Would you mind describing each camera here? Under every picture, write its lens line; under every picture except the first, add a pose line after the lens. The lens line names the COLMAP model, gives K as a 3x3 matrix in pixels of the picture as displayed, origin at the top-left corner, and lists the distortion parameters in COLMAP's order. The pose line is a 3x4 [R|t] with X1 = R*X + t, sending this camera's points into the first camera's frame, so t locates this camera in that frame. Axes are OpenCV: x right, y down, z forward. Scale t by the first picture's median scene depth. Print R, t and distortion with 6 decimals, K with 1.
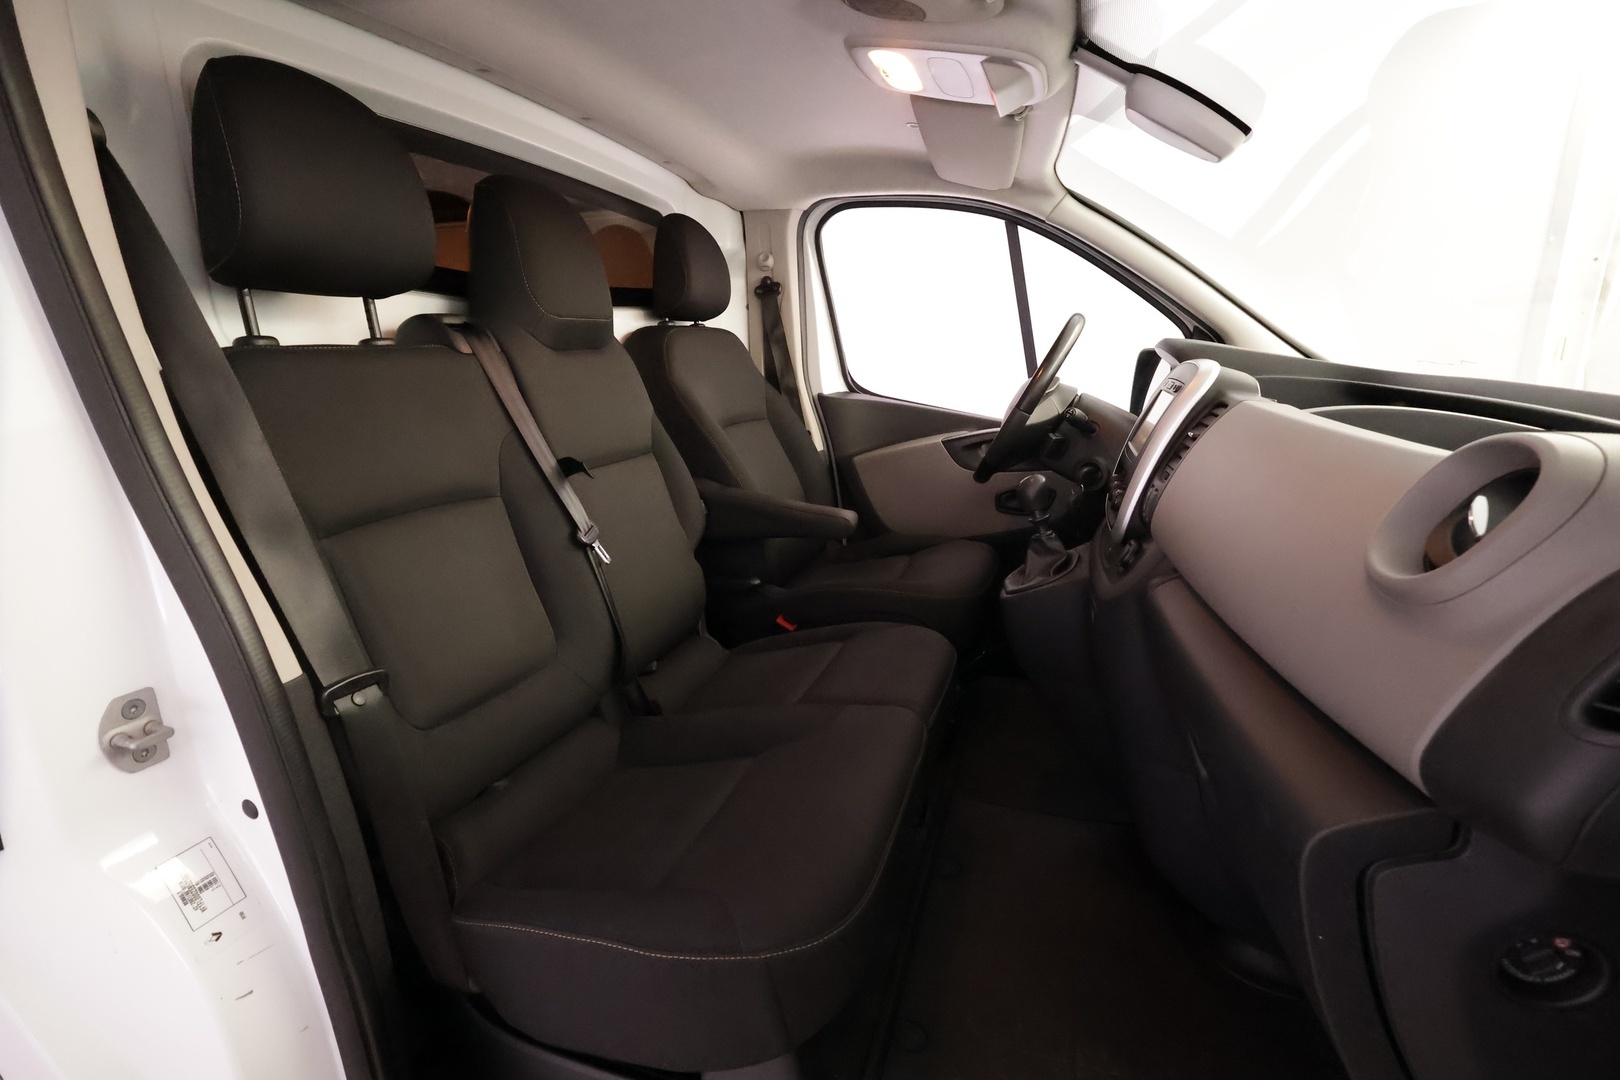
lens RADIAL K [[747.4, 0, 809.1], [0, 747.4, 539.7], [0, 0, 1]] dist [-0.005985, 0.002860]
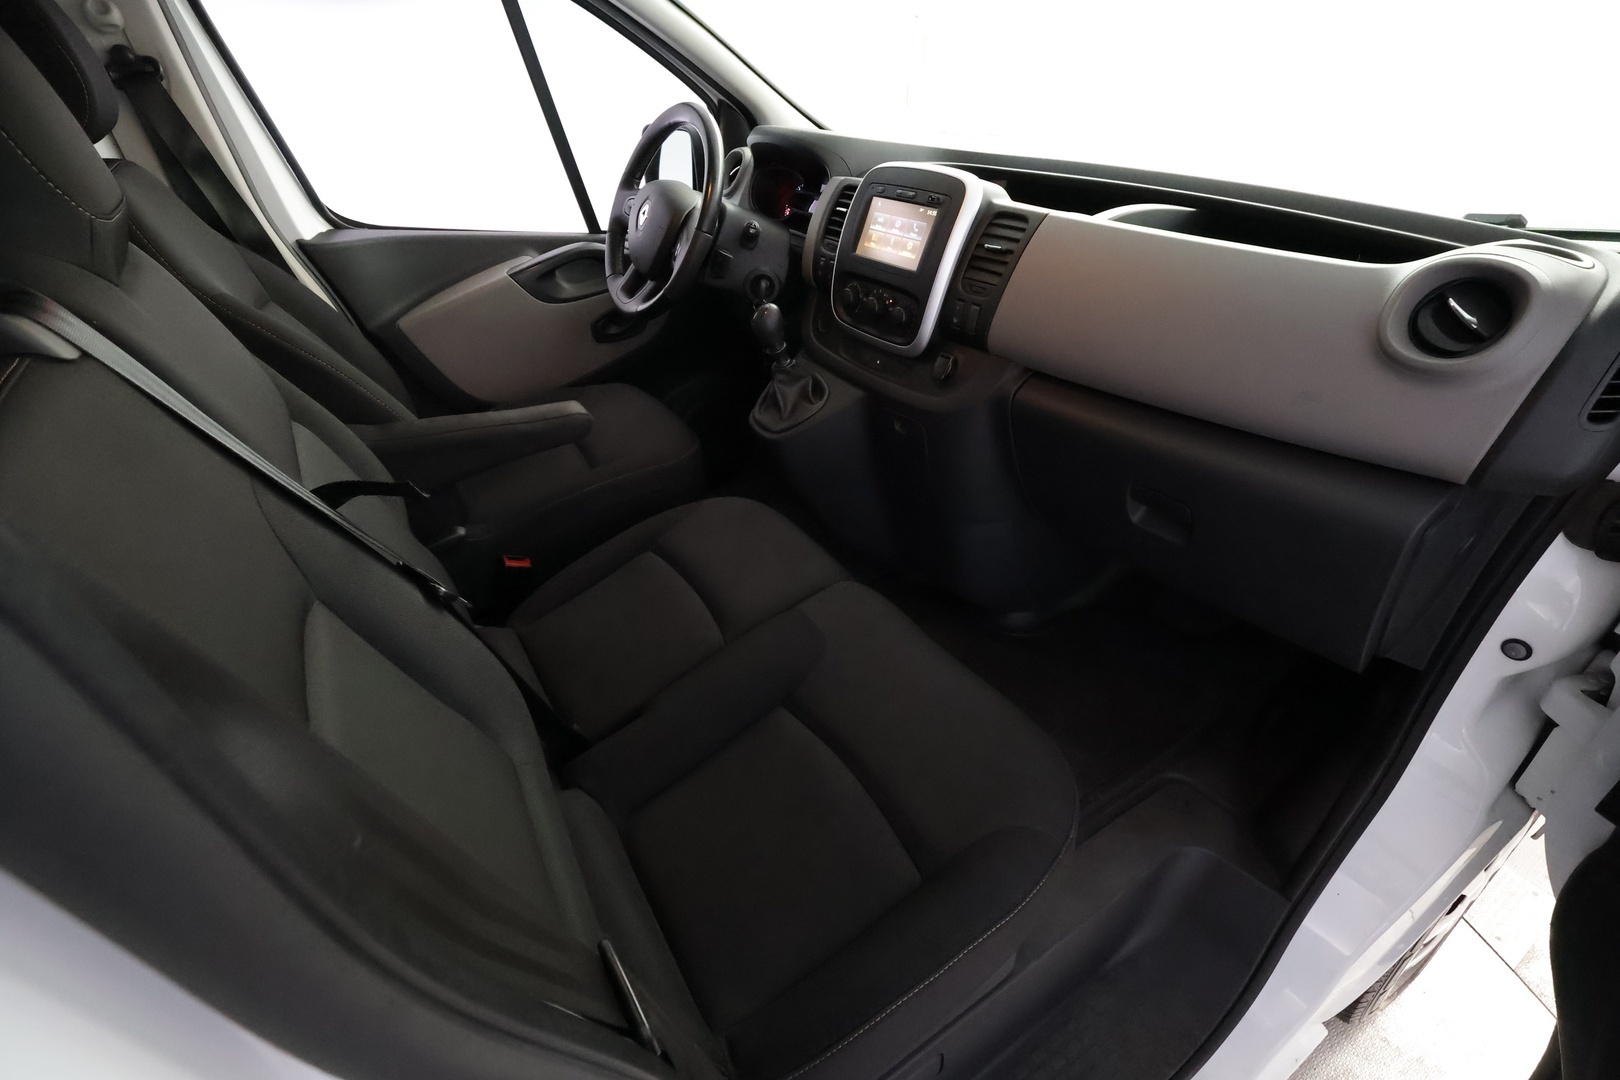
lens RADIAL K [[747.4, 0, 810.2], [0, 747.4, 547.9], [0, 0, 1]] dist [-0.005985, 0.002860]
pose [[0.631124, -0.447530, 0.633561, -0.401656], [0.232089, 0.888310, 0.396282, -0.174896], [-0.740147, -0.103061, 0.664501, 0.288128]]
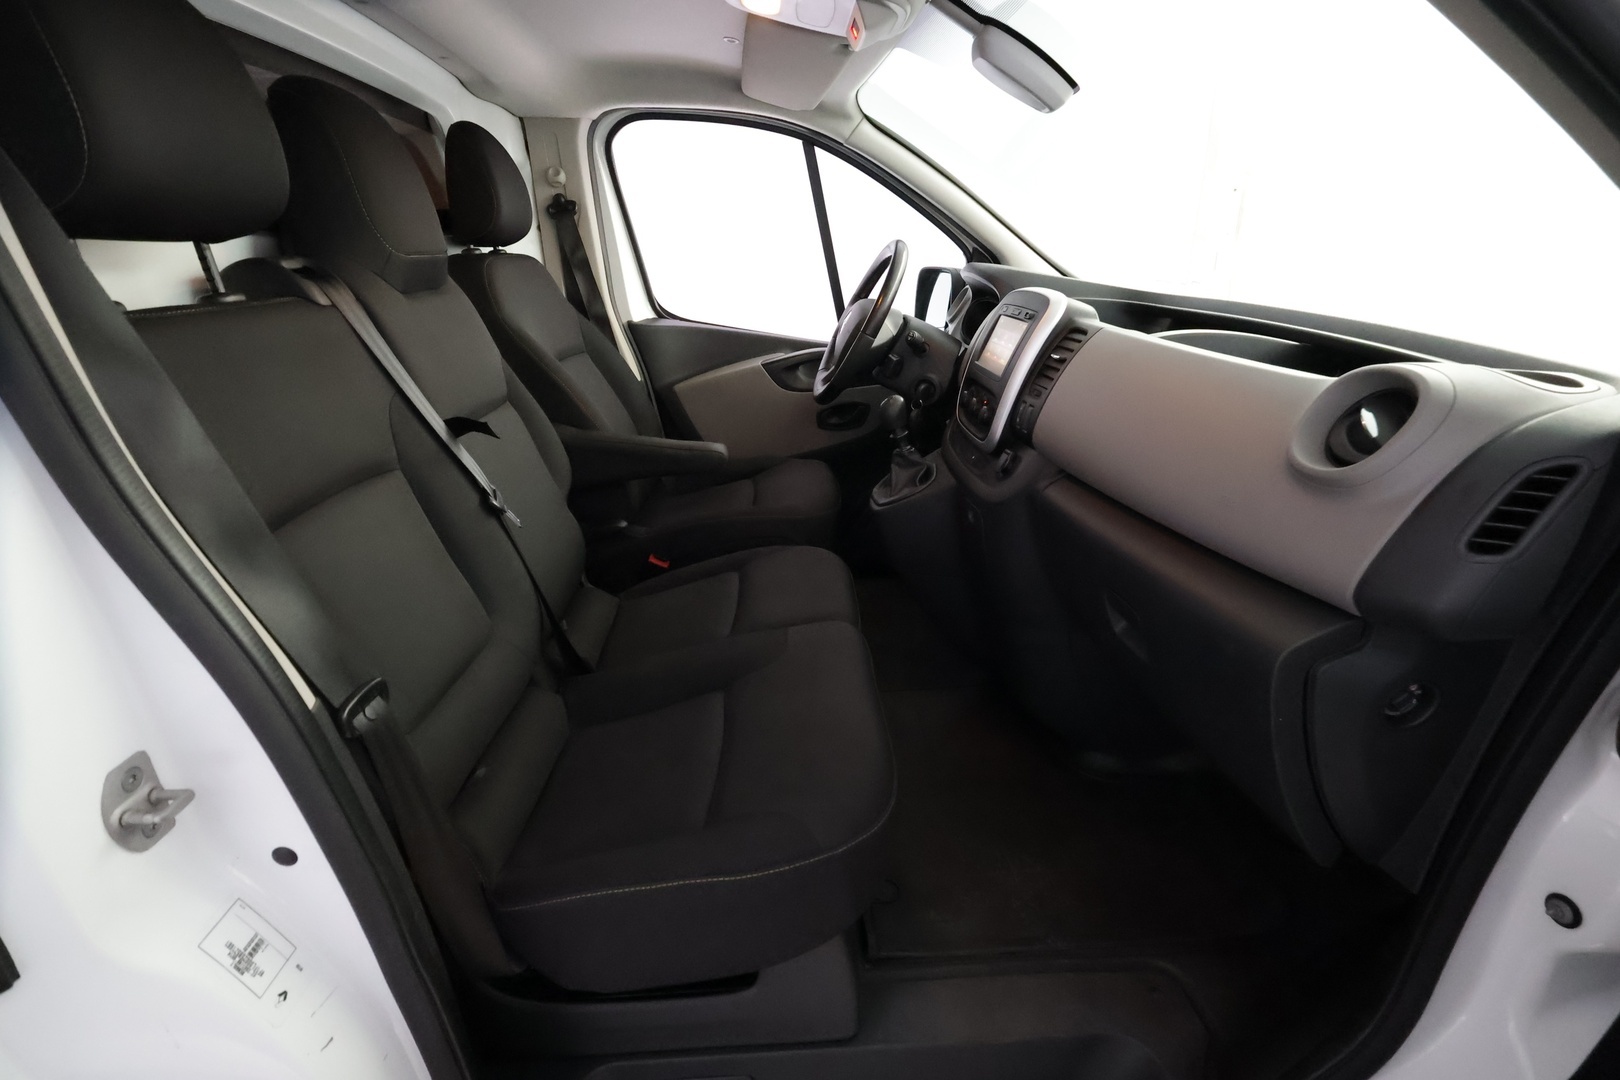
lens RADIAL K [[747.4, 0, 810.2], [0, 747.4, 541.7], [0, 0, 1]] dist [-0.005985, 0.002860]
pose [[0.933391, -0.138065, 0.331240, -0.204971], [0.098762, 0.986214, 0.132768, -0.032721], [-0.345004, -0.091210, 0.934159, -0.006734]]
